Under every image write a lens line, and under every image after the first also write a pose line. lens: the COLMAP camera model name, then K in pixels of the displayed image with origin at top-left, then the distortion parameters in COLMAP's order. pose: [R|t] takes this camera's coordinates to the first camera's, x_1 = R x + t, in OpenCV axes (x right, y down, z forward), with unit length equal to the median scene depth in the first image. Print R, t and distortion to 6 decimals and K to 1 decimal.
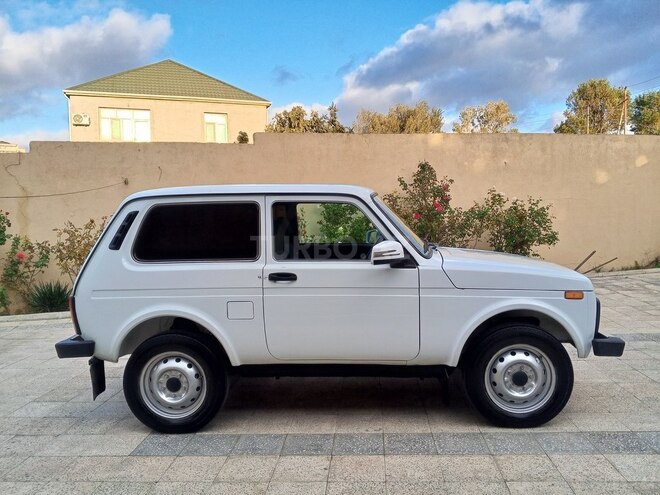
lens RADIAL K [[537.4, 0, 332.1], [0, 537.4, 231.8], [0, 0, 1]] dist [0.042242, -0.084093]
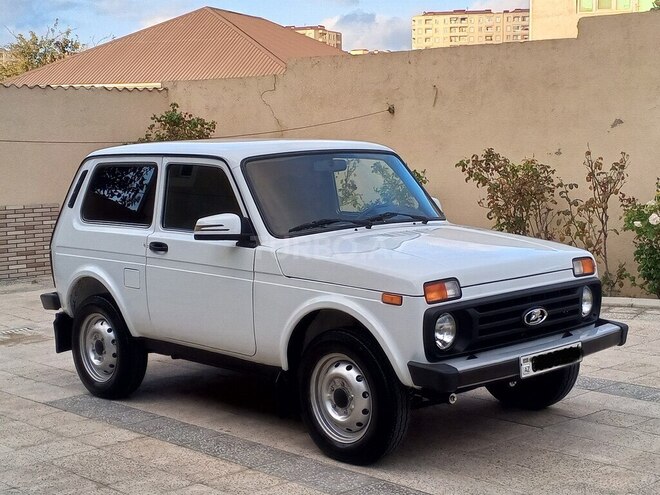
lens RADIAL K [[1043.6, 0, 330.0], [0, 1043.6, 247.5], [0, 0, 1]] dist [0.340050, -1.493356]
pose [[0.720699, 0.073567, -0.689334, 1.343477], [-0.022941, 0.996340, 0.082347, -0.068723], [0.692869, -0.043533, 0.719748, -0.092347]]
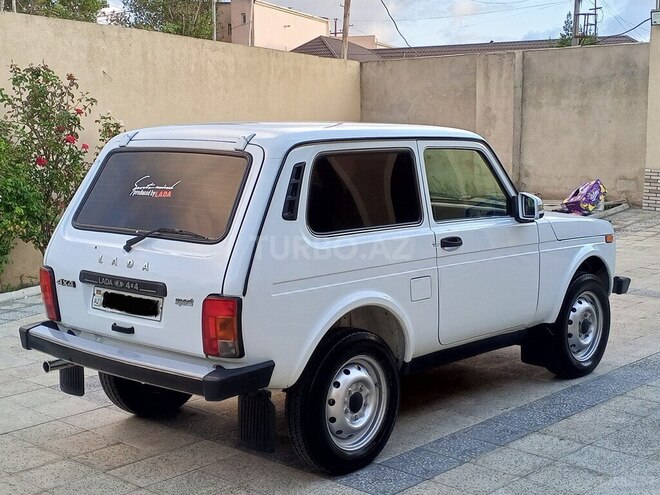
lens RADIAL K [[970.2, 0, 334.1], [0, 970.2, 248.5], [0, 0, 1]] dist [0.274580, -0.891584]
pose [[0.635102, -0.076668, 0.768614, -1.312685], [0.025159, 0.996587, 0.078619, -0.025454], [-0.772018, -0.030593, 0.634864, 0.203666]]
